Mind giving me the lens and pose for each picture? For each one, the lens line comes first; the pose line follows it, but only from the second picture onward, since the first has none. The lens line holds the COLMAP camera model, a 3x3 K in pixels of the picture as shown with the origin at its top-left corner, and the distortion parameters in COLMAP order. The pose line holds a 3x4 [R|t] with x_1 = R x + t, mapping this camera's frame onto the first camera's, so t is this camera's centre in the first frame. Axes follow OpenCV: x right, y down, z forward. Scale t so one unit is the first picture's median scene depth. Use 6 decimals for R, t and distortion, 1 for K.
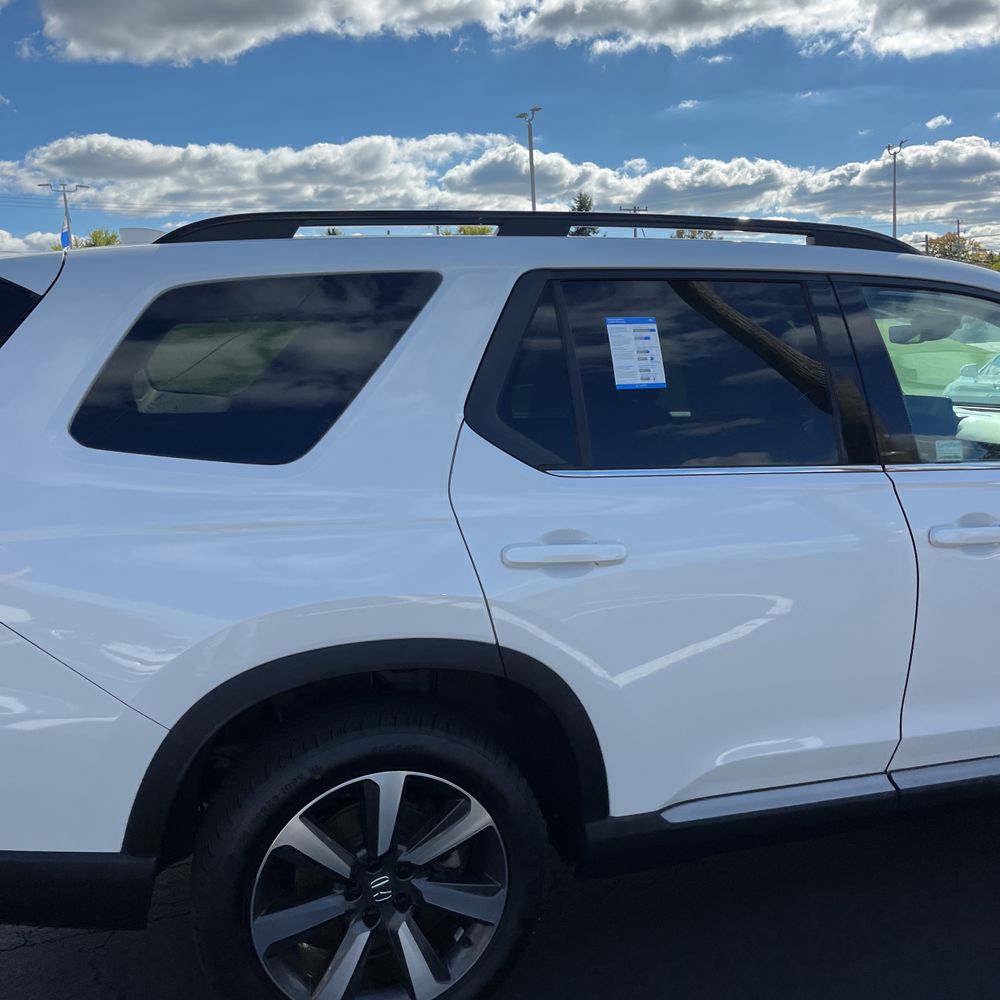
lens RADIAL K [[1104.3, 0, 498.0], [0, 1104.3, 534.4], [0, 0, 1]] dist [0.010986, -0.034897]
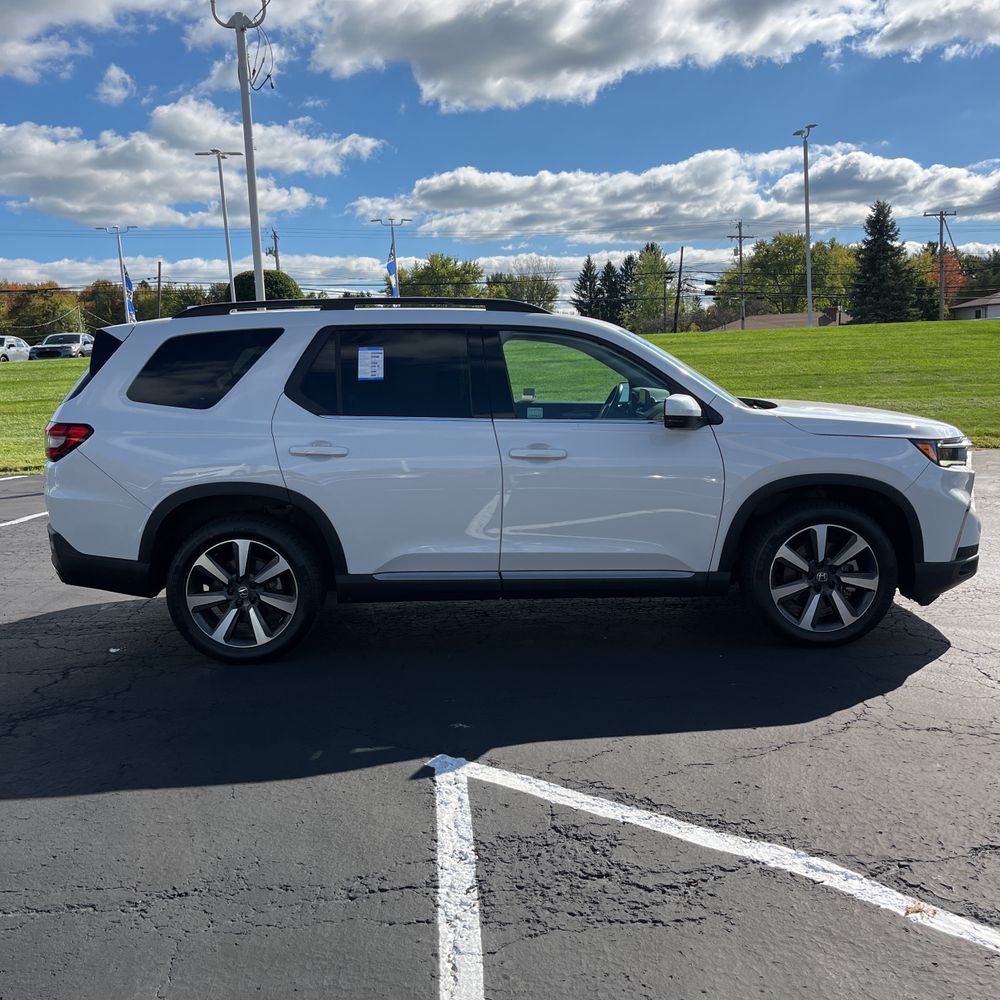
lens RADIAL K [[1039.2, 0, 509.9], [0, 1039.2, 498.2], [0, 0, 1]] dist [0.028300, -0.004883]
pose [[0.952243, 0.041309, -0.302534, 1.015311], [-0.049155, 0.998622, -0.018363, 0.126090], [0.301359, 0.032357, 0.952962, -0.868397]]
